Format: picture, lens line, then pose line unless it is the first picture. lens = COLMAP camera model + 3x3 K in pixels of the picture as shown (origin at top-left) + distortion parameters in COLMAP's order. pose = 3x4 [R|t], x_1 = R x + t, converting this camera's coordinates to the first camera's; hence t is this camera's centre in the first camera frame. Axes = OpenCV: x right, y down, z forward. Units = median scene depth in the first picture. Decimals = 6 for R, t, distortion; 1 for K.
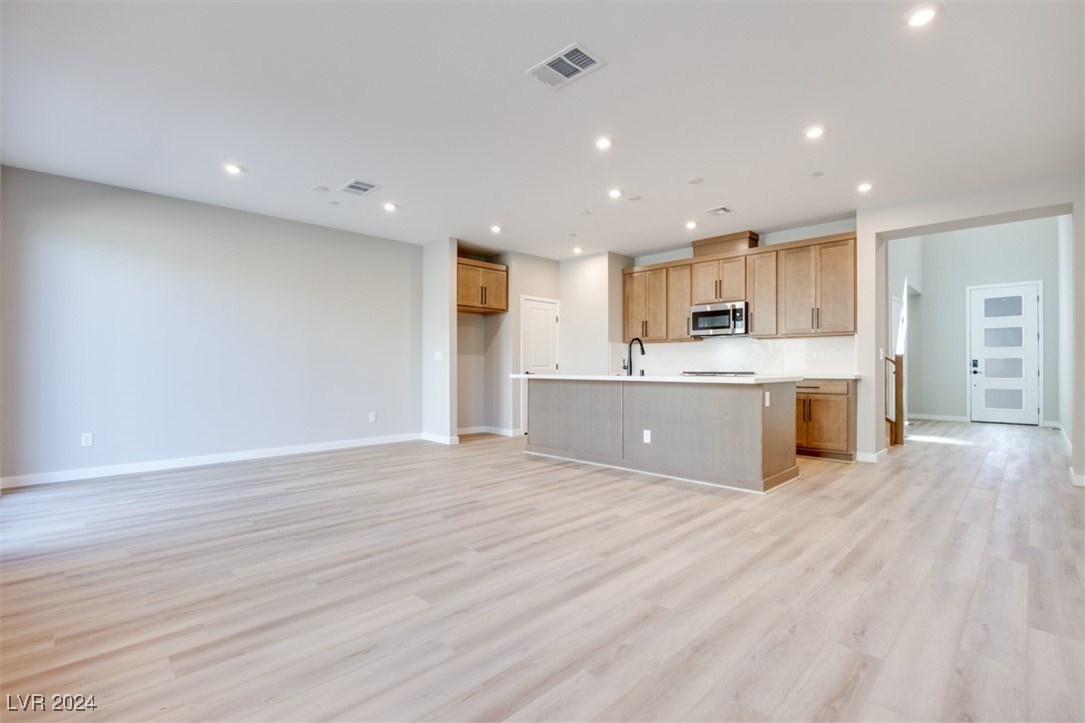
lens RADIAL K [[474.9, 0, 539.6], [0, 474.9, 363.6], [0, 0, 1]] dist [-0.020686, 0.000190]
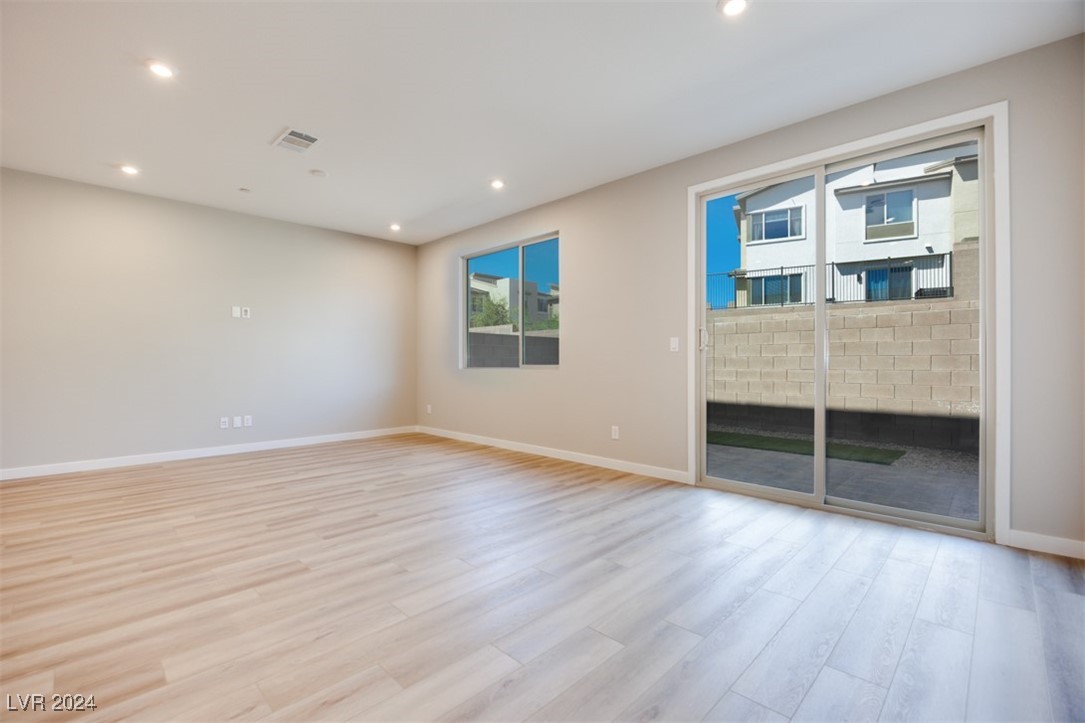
lens RADIAL K [[474.9, 0, 536.0], [0, 474.9, 364.6], [0, 0, 1]] dist [-0.020686, 0.000190]
pose [[-0.999983, 0.001542, -0.005614, -0.270797], [0.001568, 0.999988, -0.004580, 0.007614], [0.005607, -0.004589, -0.999974, 1.017137]]
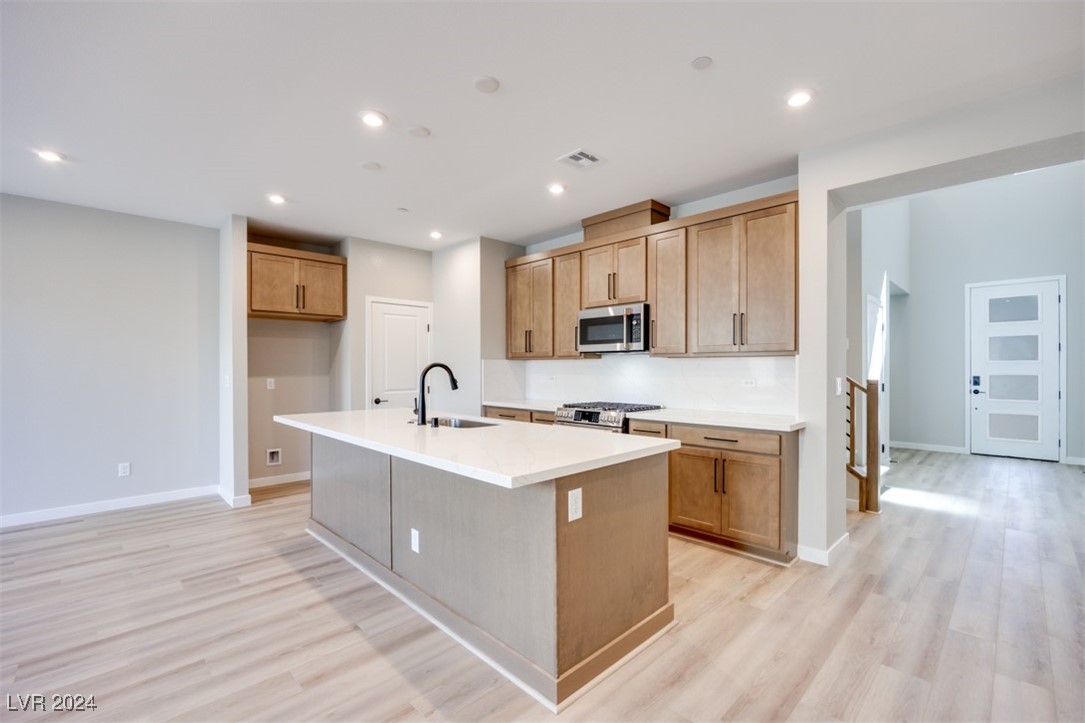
lens RADIAL K [[460.2, 0, 541.0], [0, 460.2, 367.7], [0, 0, 1]] dist [-0.016186, 0.000366]
pose [[0.999997, -0.002352, -0.000452, 0.276936], [0.002355, 0.999974, 0.006826, -0.042404], [0.000435, -0.006827, 0.999977, 0.327011]]
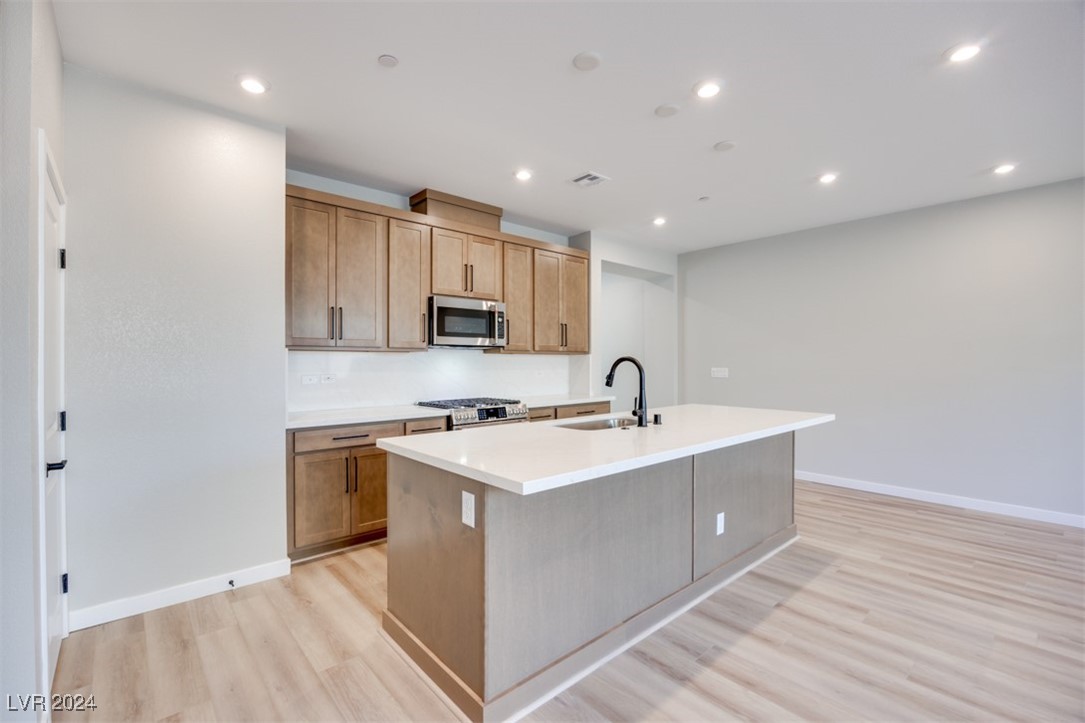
lens RADIAL K [[473.2, 0, 533.5], [0, 473.2, 361.3], [0, 0, 1]] dist [-0.007571, 0.000540]
pose [[0.065044, -0.000436, 0.997882, -0.289842], [-0.005573, 0.999984, 0.000800, -0.040265], [-0.997867, -0.005613, 0.065040, 0.877007]]
